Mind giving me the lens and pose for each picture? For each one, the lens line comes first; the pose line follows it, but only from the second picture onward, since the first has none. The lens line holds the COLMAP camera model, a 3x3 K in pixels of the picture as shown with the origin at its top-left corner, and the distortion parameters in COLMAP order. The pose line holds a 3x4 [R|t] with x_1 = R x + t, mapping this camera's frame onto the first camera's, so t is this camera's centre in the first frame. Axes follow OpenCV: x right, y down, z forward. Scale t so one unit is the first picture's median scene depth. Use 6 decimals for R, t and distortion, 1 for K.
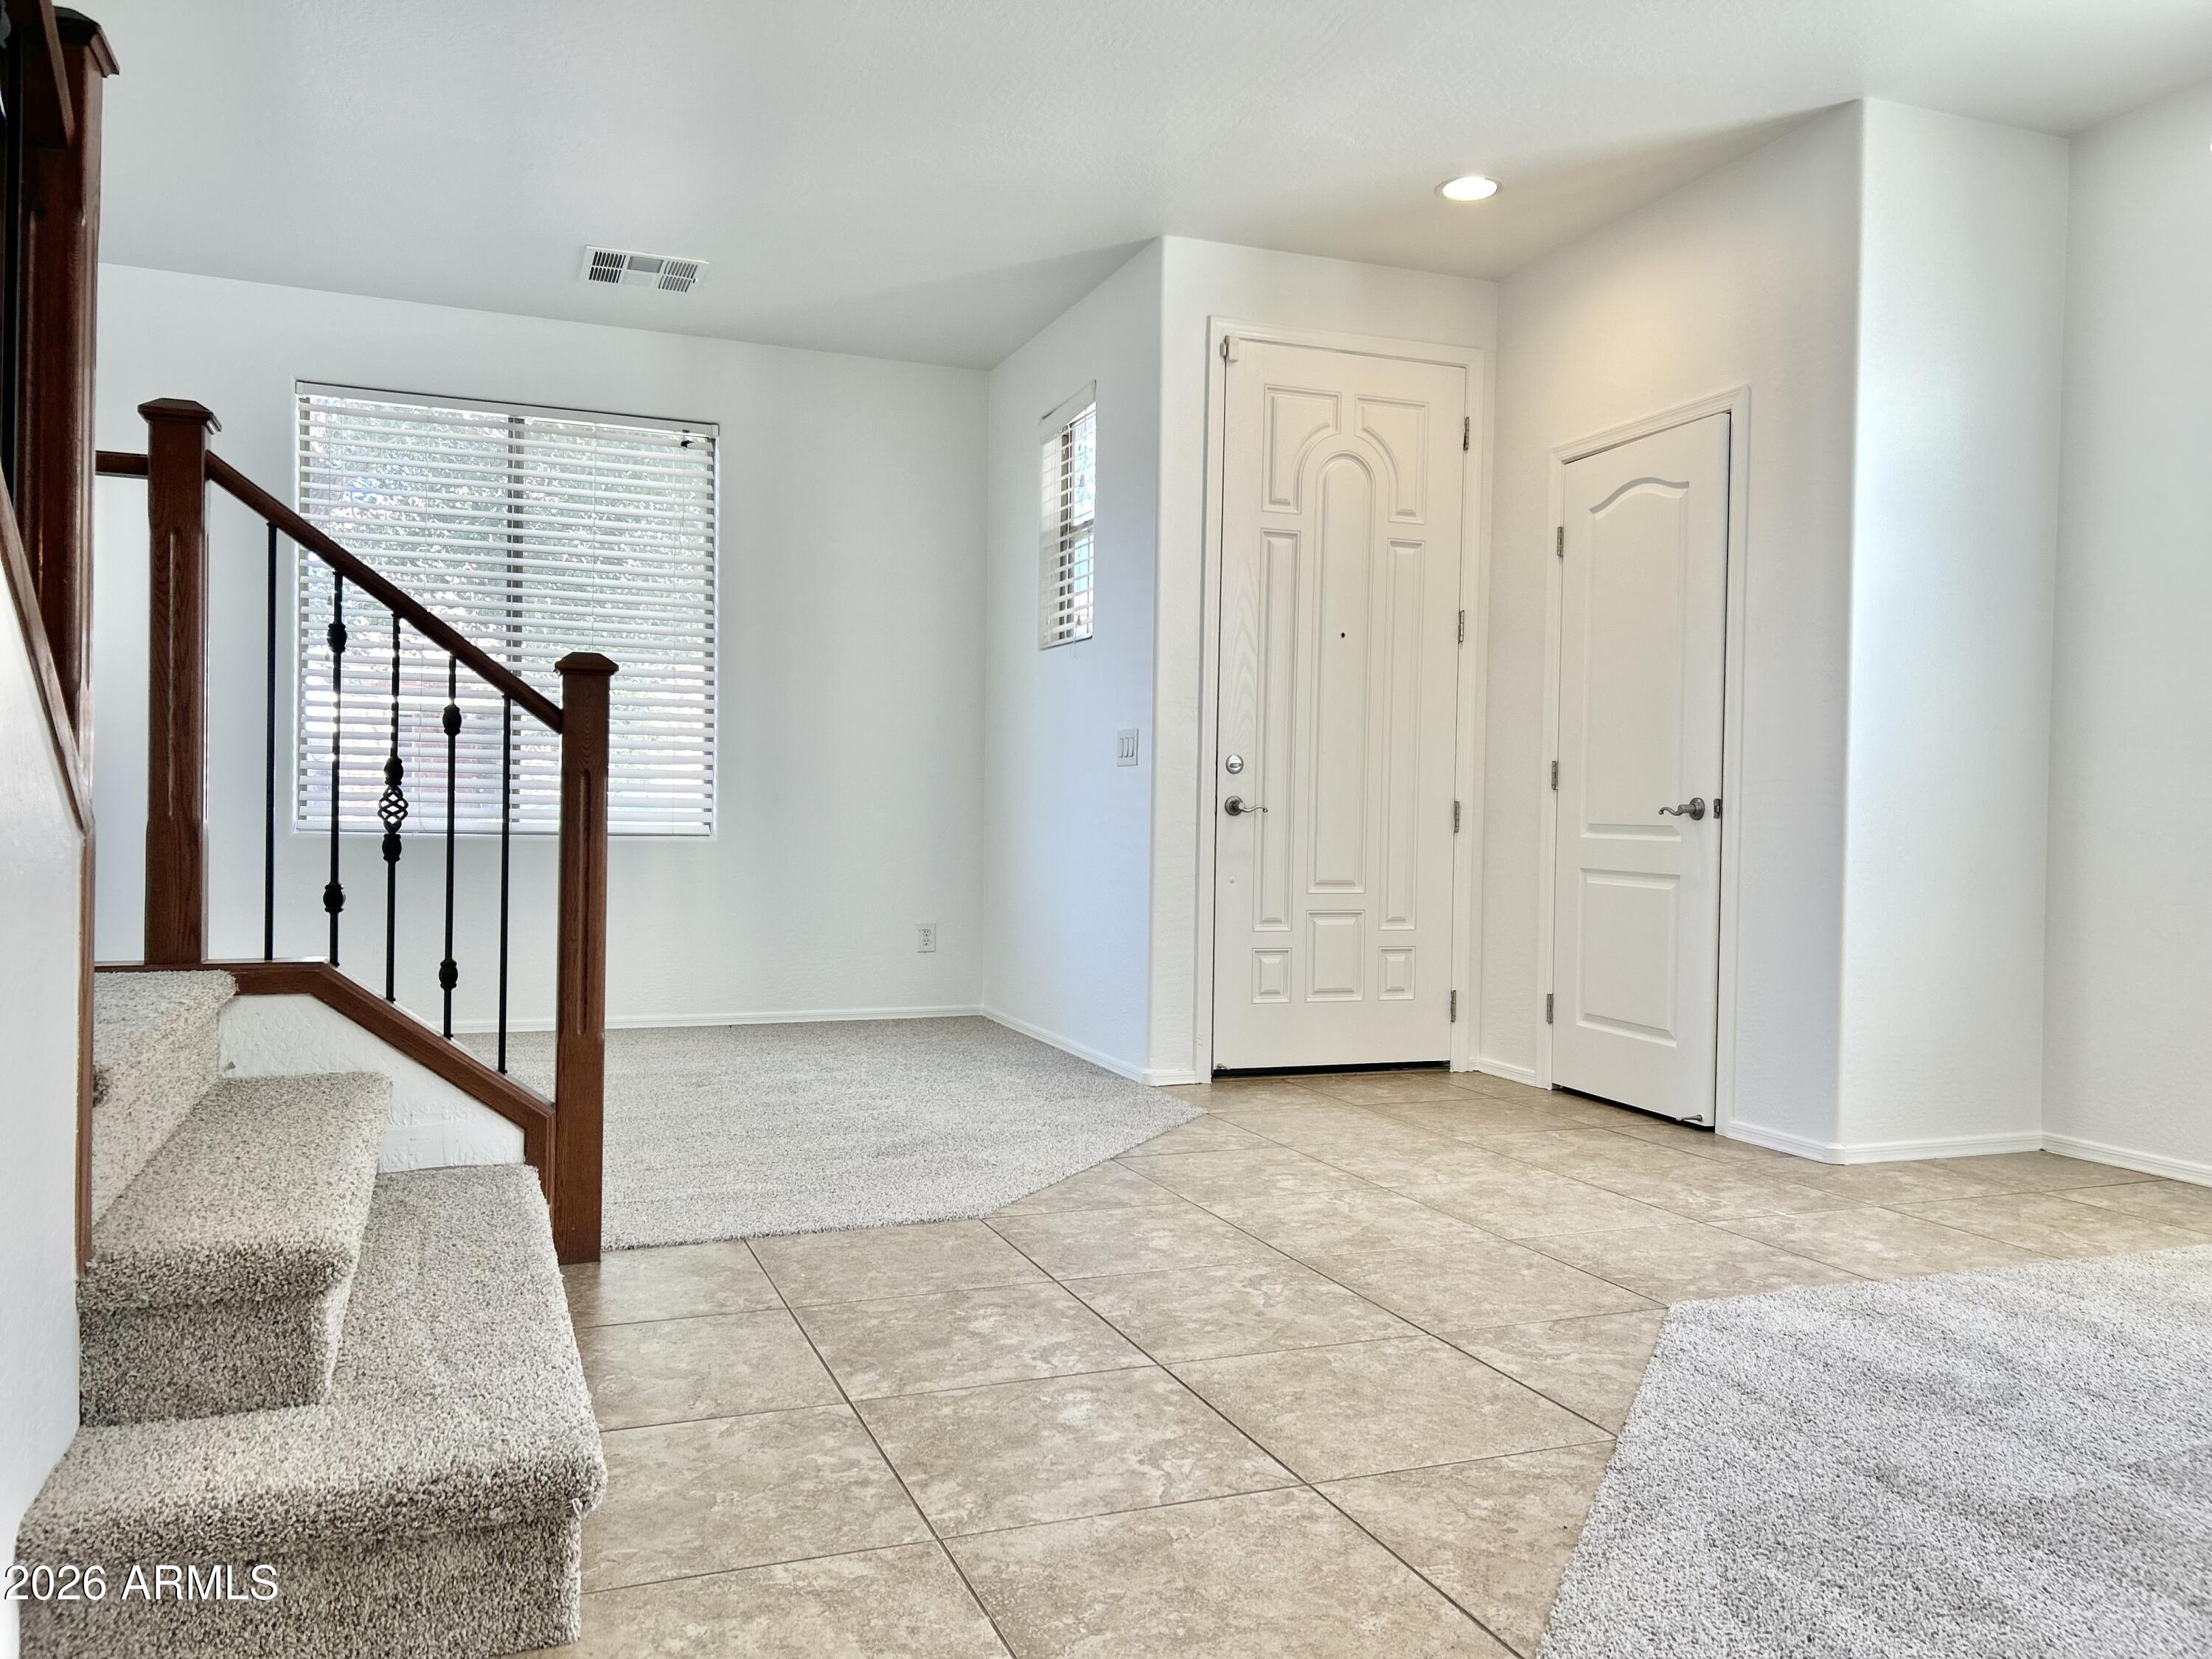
lens RADIAL K [[1649.7, 0, 1106.0], [0, 1649.7, 829.5], [0, 0, 1]] dist [0.158261, -0.405773]
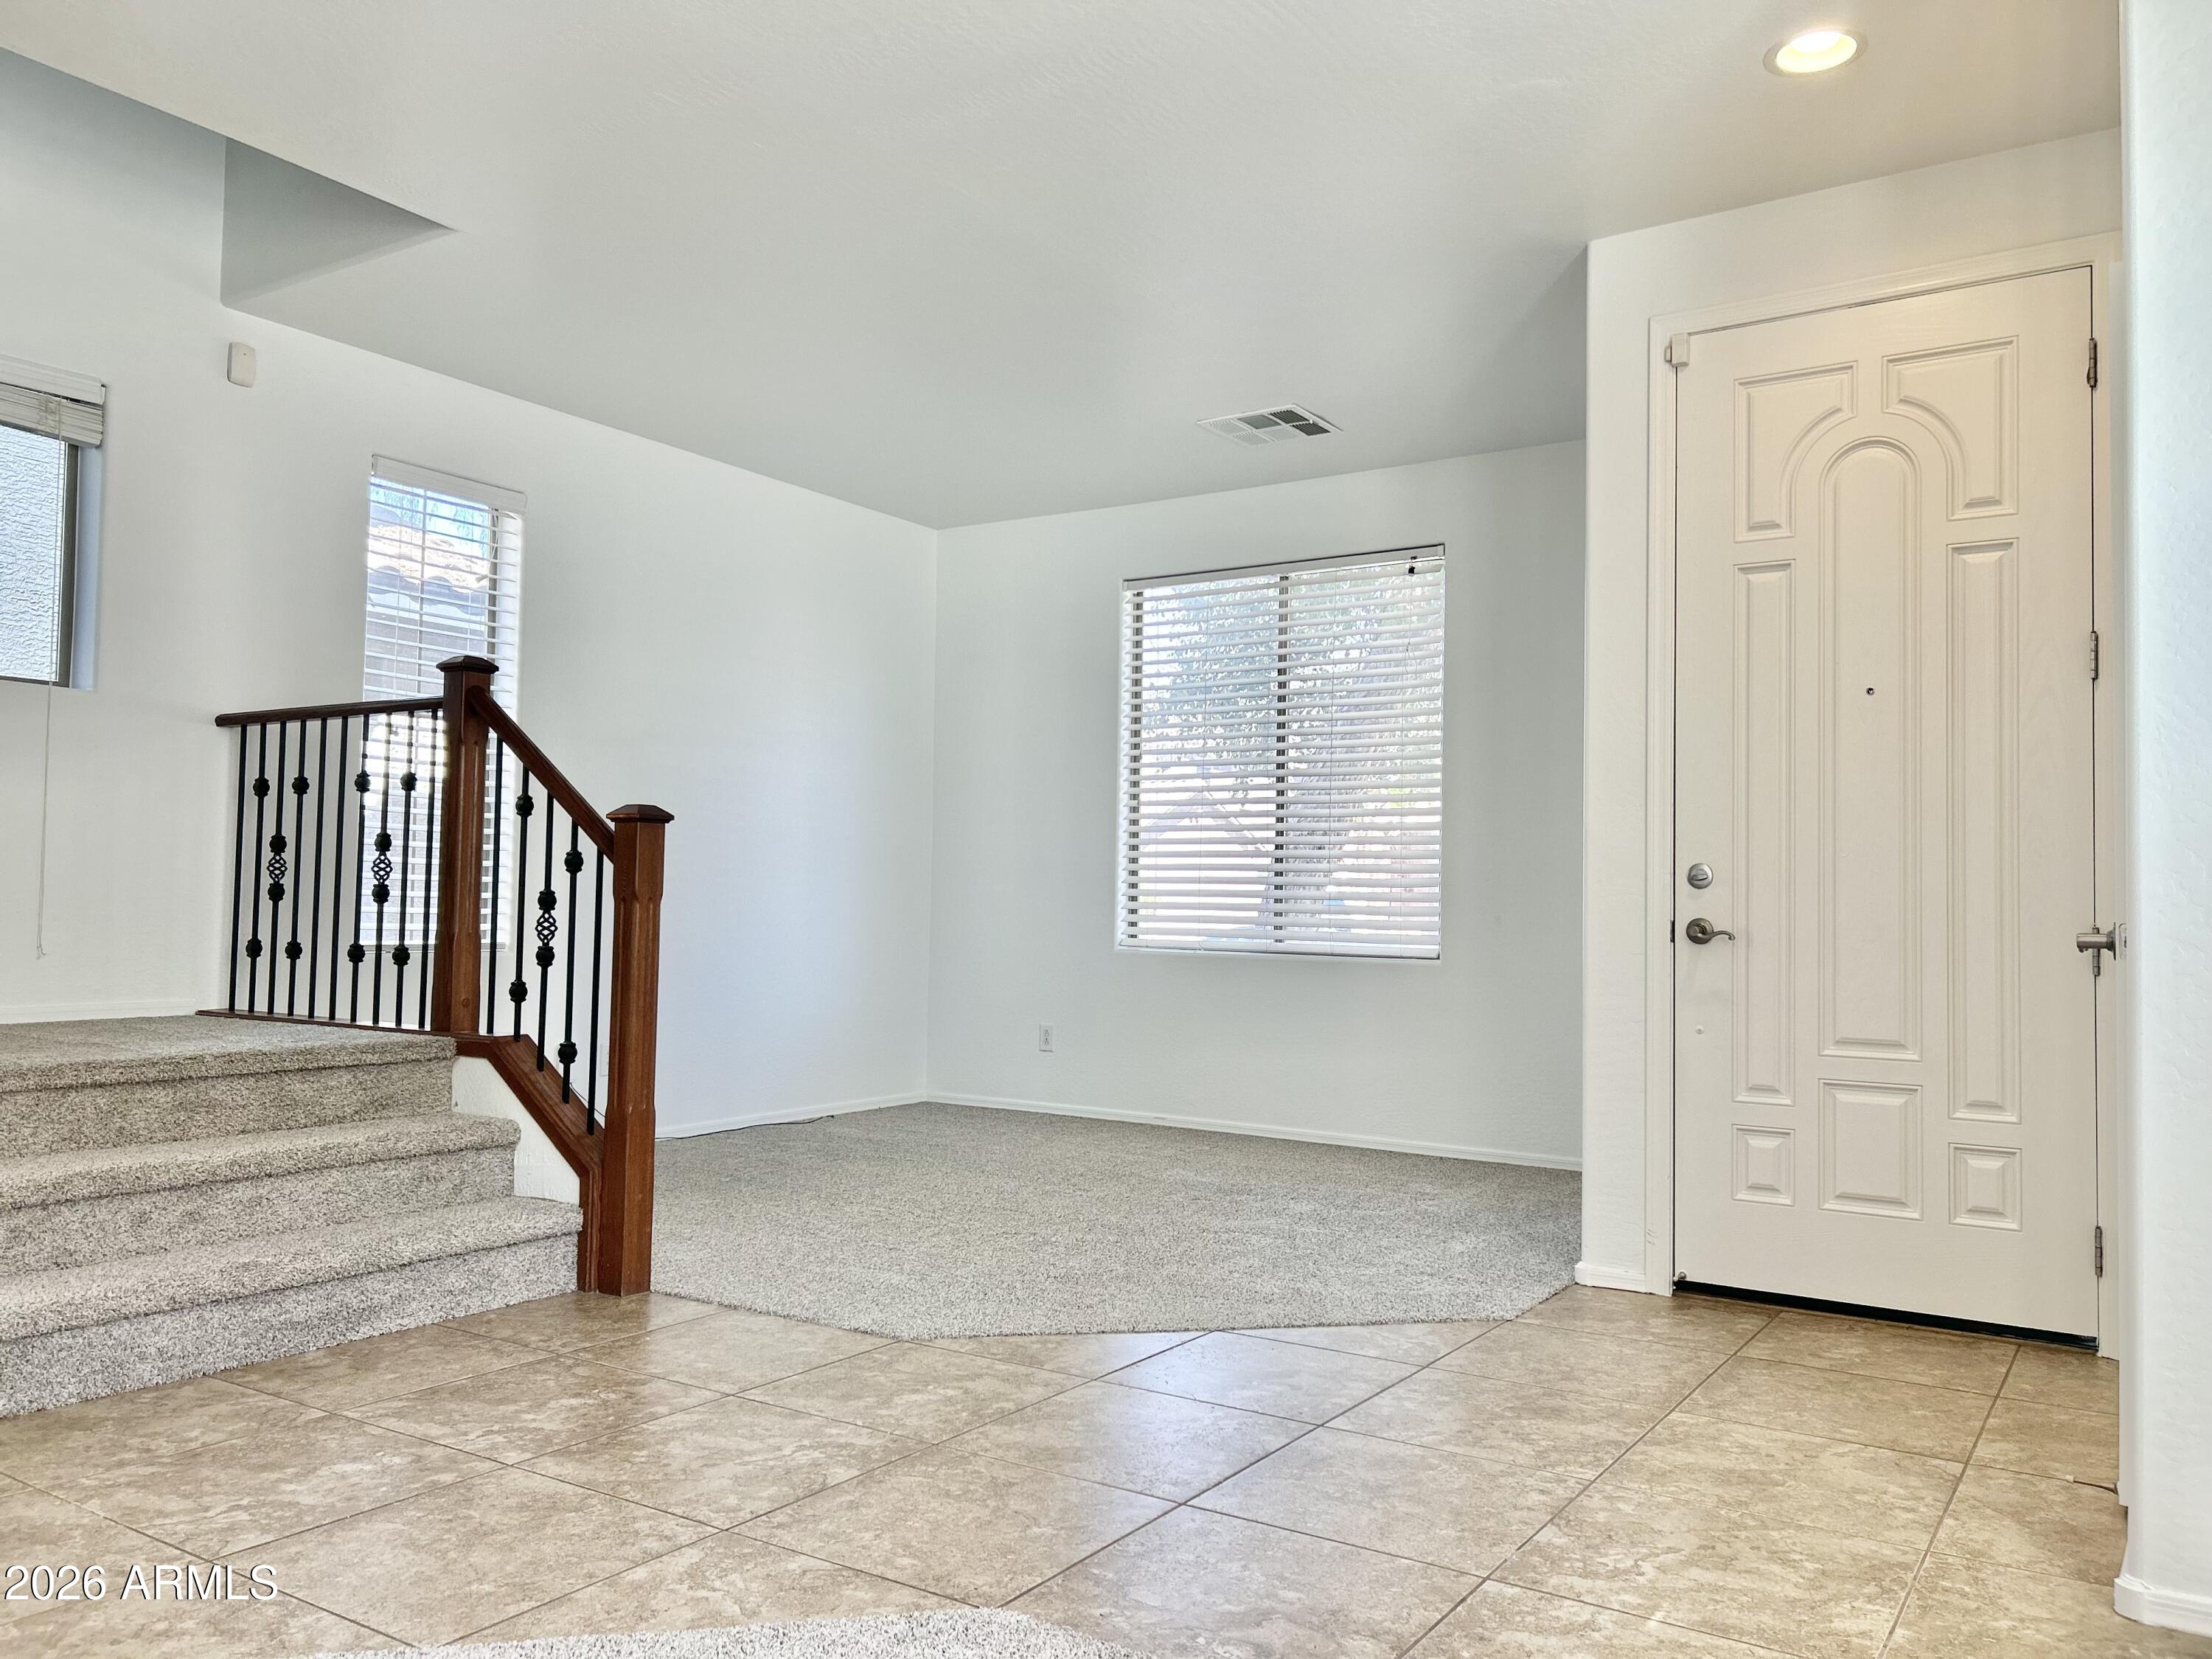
lens RADIAL K [[1662.3, 0, 1106.0], [0, 1662.3, 829.5], [0, 0, 1]] dist [0.055269, -0.044134]
pose [[0.573476, -0.045258, -0.817971, 0.981628], [-0.014457, 0.997758, -0.065341, -0.011916], [0.819094, 0.049297, 0.571537, 0.596017]]
